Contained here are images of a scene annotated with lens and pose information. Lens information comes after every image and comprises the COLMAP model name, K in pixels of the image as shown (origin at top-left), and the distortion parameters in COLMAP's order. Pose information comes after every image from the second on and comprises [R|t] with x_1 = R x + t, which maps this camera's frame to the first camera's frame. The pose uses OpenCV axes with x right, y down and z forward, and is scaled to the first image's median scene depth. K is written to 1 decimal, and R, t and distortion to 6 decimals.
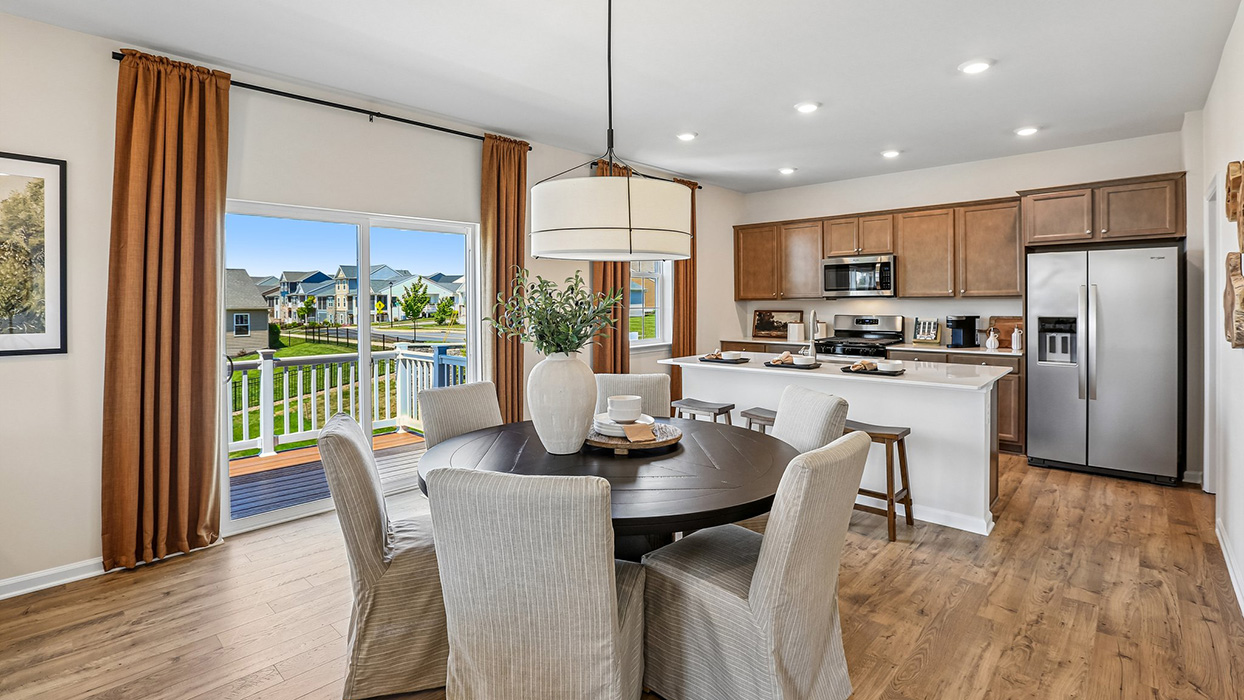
lens RADIAL K [[569.5, 0, 614.0], [0, 569.5, 306.3], [0, 0, 1]] dist [-0.045651, 0.013565]
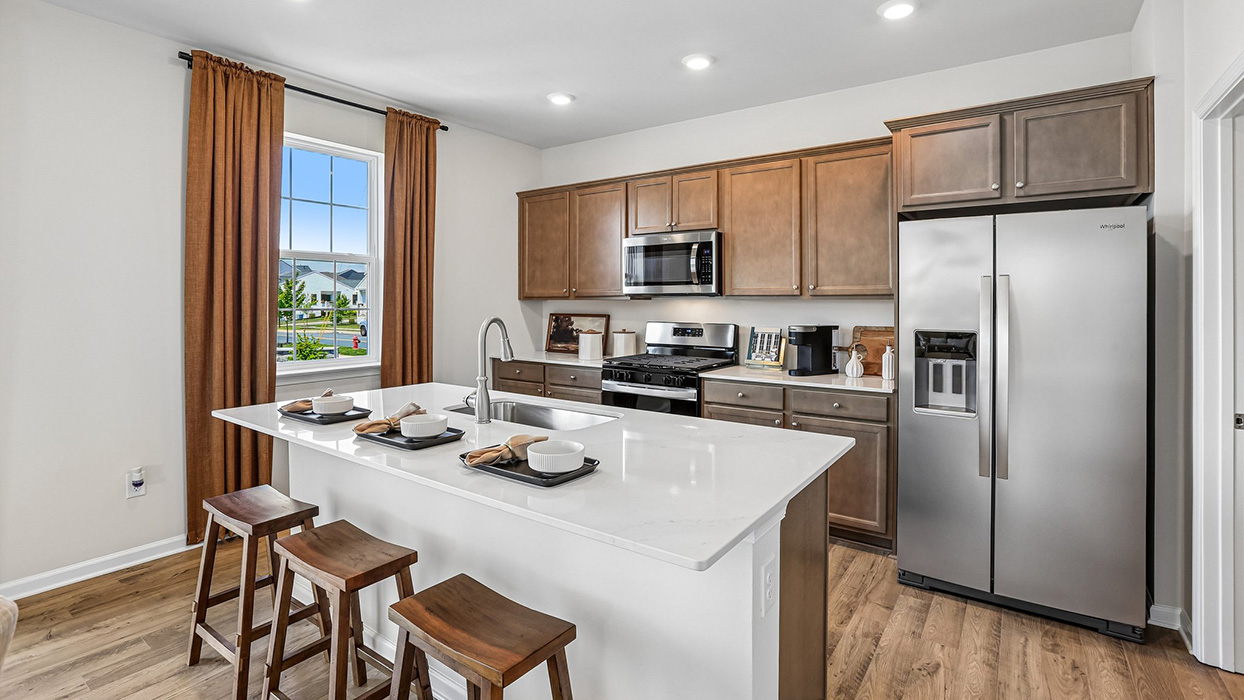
lens RADIAL K [[583.2, 0, 614.0], [0, 583.2, 303.3], [0, 0, 1]] dist [-0.048680, 0.022133]
pose [[0.990980, 0.006813, 0.133839, 0.322523], [-0.006211, 0.999969, -0.004916, -0.003770], [-0.133868, 0.004041, 0.990991, 0.389767]]
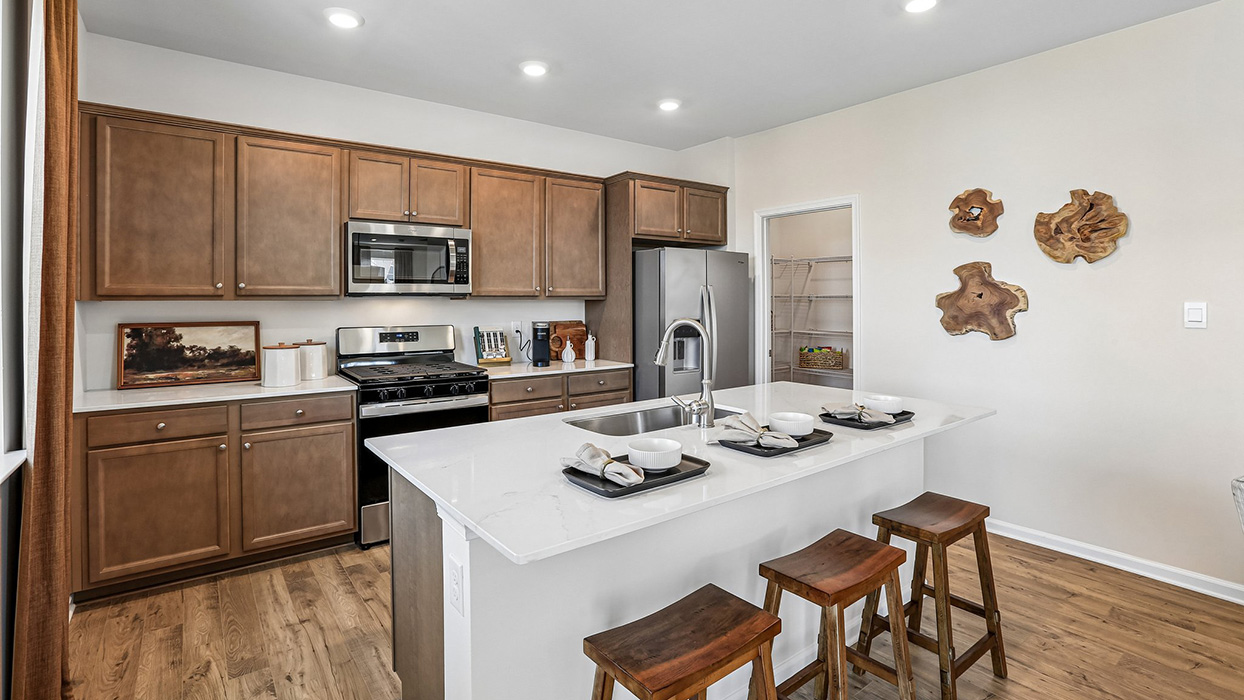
lens RADIAL K [[583.2, 0, 614.0], [0, 583.2, 303.3], [0, 0, 1]] dist [-0.048680, 0.022133]
pose [[0.170176, 0.004252, 0.985405, -0.134752], [0.011370, 0.999916, -0.006278, -0.001964], [-0.985348, 0.012273, 0.170113, 0.814598]]
